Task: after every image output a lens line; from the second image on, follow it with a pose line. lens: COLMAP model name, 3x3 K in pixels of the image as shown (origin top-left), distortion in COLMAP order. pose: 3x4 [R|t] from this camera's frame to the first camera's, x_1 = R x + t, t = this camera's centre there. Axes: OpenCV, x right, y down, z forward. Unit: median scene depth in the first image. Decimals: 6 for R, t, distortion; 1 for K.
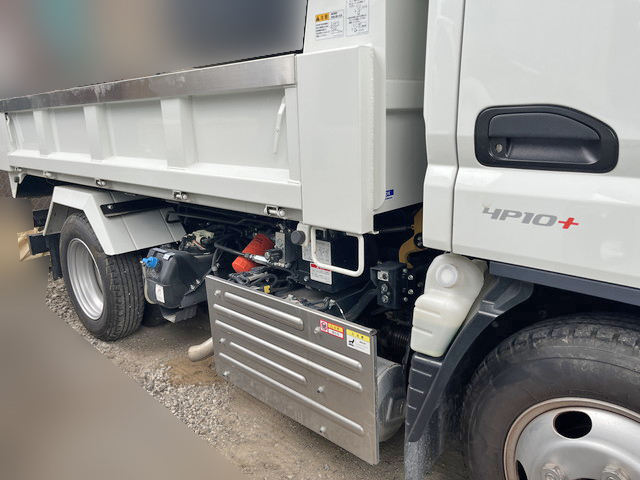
lens RADIAL K [[487.6, 0, 327.9], [0, 487.6, 260.4], [0, 0, 1]] dist [0.063501, -0.079389]
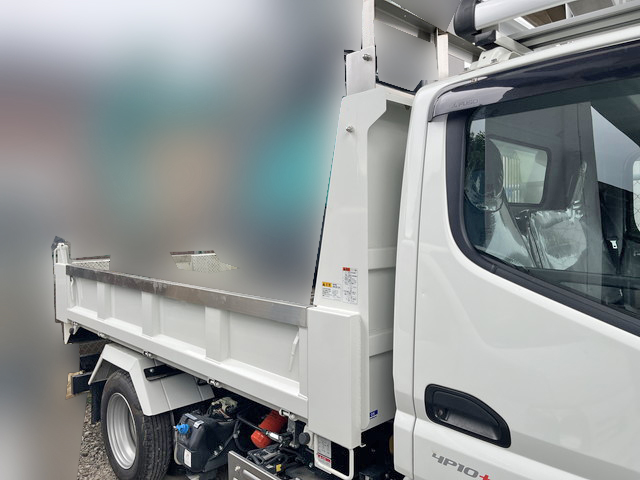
lens RADIAL K [[487.6, 0, 335.8], [0, 487.6, 244.0], [0, 0, 1]] dist [0.063501, -0.079389]
pose [[0.999412, 0.020408, -0.027536, 0.038510], [-0.026097, 0.973921, -0.225379, -0.215366], [0.022219, 0.225966, 0.973882, -0.306687]]
